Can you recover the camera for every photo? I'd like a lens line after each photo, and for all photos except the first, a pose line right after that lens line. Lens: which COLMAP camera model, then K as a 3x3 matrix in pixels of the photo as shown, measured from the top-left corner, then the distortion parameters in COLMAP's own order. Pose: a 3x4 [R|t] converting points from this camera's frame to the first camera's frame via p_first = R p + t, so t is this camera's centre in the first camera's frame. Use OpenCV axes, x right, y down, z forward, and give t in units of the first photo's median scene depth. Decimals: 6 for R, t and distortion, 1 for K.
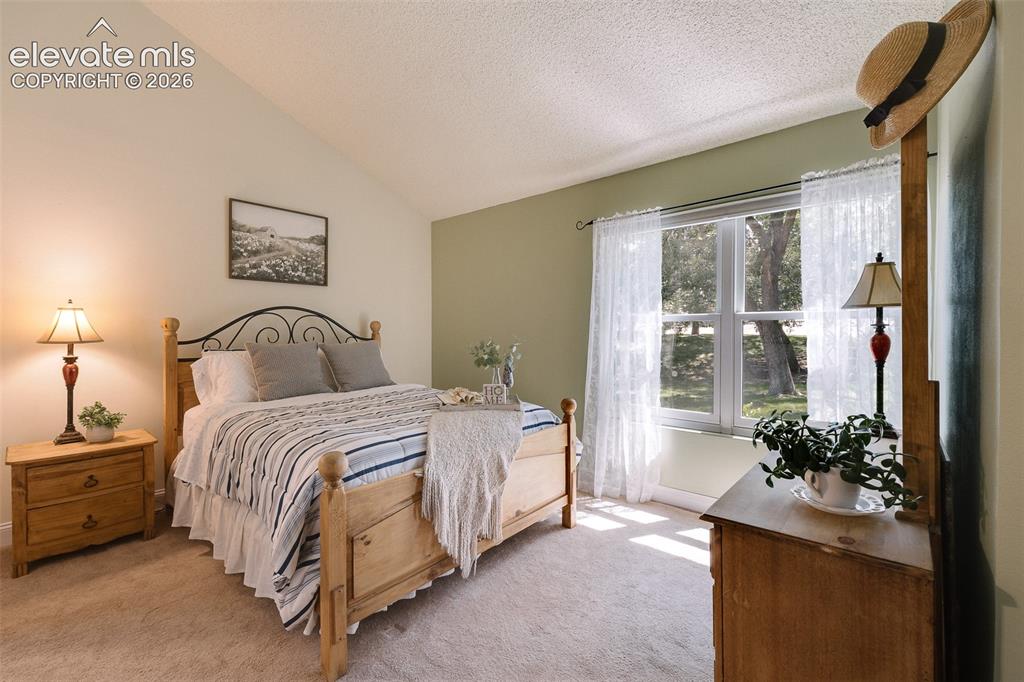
lens RADIAL K [[440.5, 0, 509.1], [0, 440.5, 331.2], [0, 0, 1]] dist [-0.002077, 0.000051]
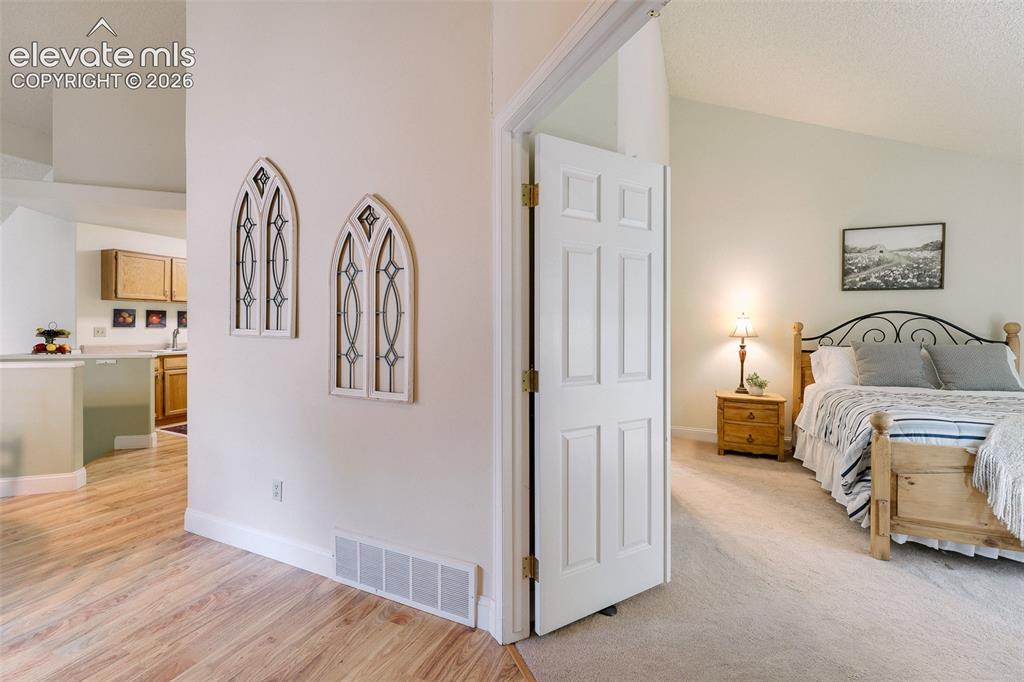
lens RADIAL K [[440.5, 0, 509.1], [0, 440.5, 331.2], [0, 0, 1]] dist [-0.002077, 0.000051]
pose [[0.299846, 0.013734, -0.953889, 0.404908], [-0.010635, 0.999882, 0.011053, -0.007101], [0.953928, 0.006831, 0.299957, -0.424527]]
